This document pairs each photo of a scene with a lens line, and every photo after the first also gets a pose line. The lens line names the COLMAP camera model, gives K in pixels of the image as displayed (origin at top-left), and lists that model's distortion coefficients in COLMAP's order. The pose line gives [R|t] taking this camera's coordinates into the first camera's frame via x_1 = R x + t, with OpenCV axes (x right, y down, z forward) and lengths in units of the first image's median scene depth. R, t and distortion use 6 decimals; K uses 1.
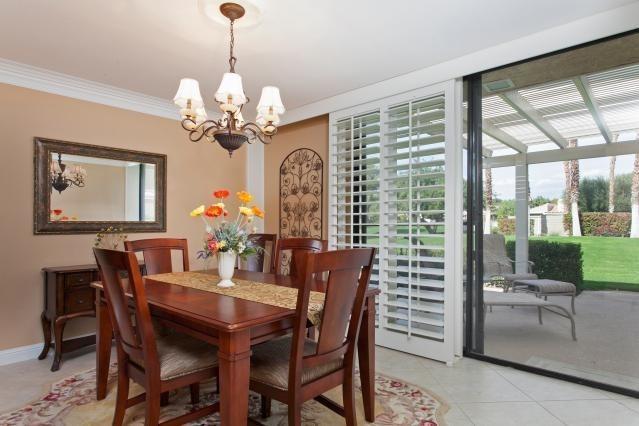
lens RADIAL K [[364.4, 0, 319.3], [0, 364.4, 216.6], [0, 0, 1]] dist [-0.030864, 0.001966]
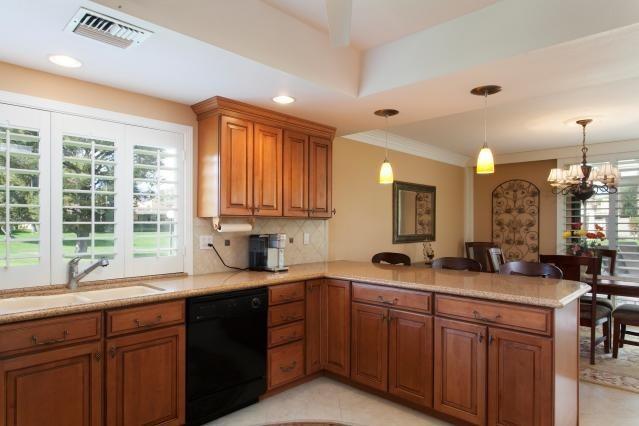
lens RADIAL K [[391.7, 0, 318.2], [0, 391.7, 215.4], [0, 0, 1]] dist [-0.005684, -0.002752]
pose [[0.999184, 0.006275, -0.039891, -0.720949], [-0.006375, 0.999977, -0.002361, -0.045091], [0.039875, 0.002613, 0.999201, -0.483255]]
